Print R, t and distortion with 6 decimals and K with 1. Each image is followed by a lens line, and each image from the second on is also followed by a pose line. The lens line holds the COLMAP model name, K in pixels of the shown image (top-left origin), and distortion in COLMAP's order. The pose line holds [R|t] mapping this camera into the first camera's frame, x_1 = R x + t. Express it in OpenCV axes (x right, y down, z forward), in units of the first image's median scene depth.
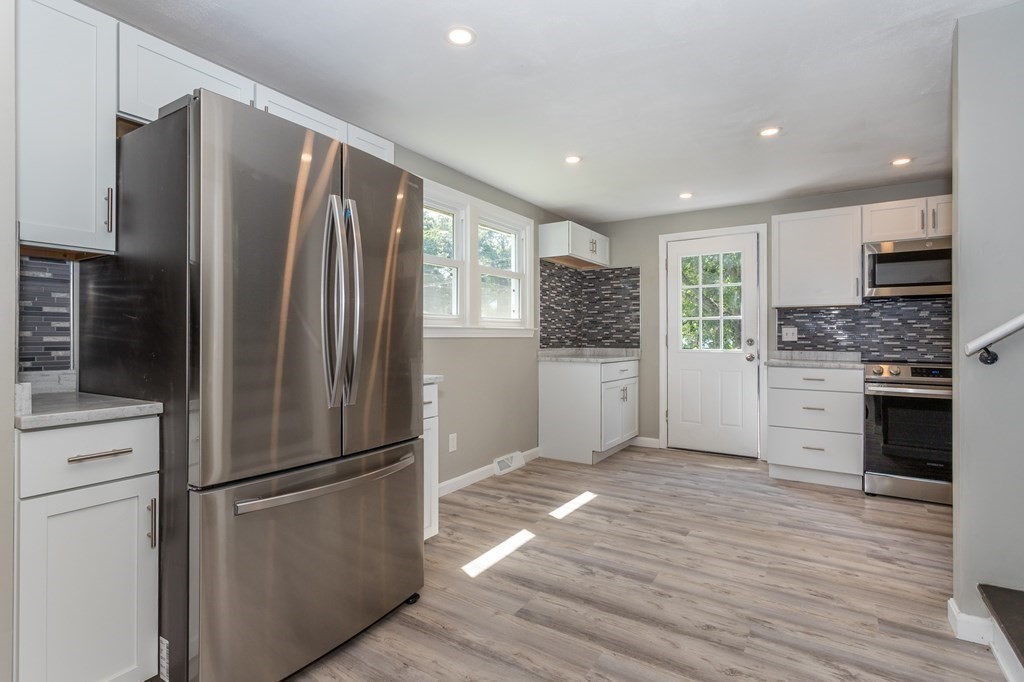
lens RADIAL K [[499.3, 0, 505.8], [0, 499.3, 338.7], [0, 0, 1]] dist [0.000950, -0.000887]
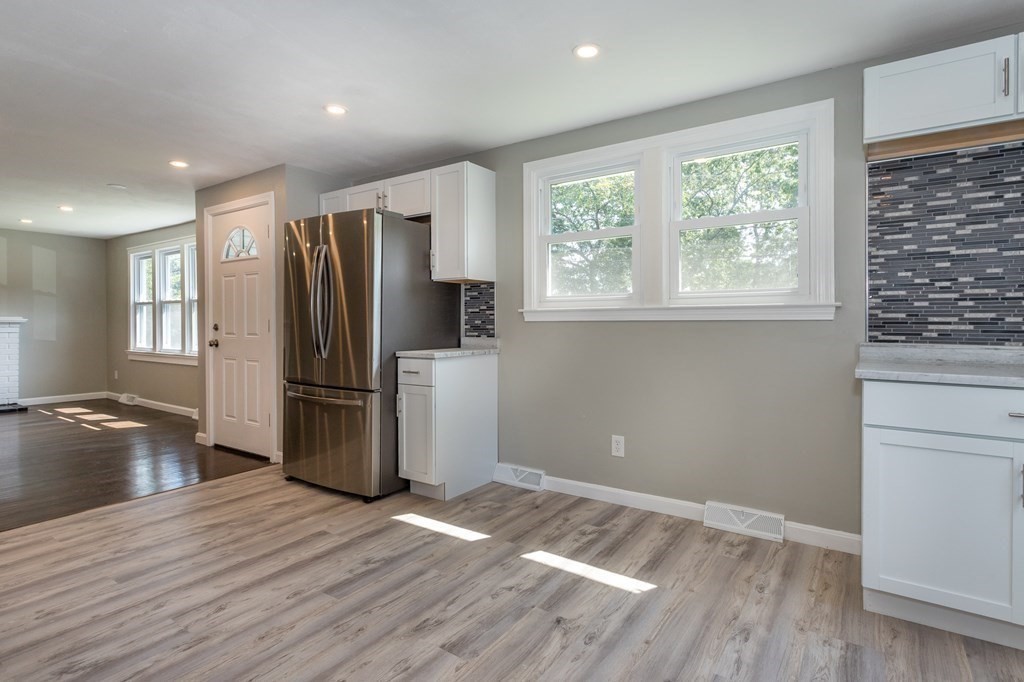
lens RADIAL K [[499.3, 0, 518.2], [0, 499.3, 328.4], [0, 0, 1]] dist [0.000950, -0.000887]
pose [[0.001582, 0.011645, -0.999931, 0.690129], [-0.001567, 0.999931, 0.011643, 0.000586], [0.999998, 0.001548, 0.001600, 0.783602]]
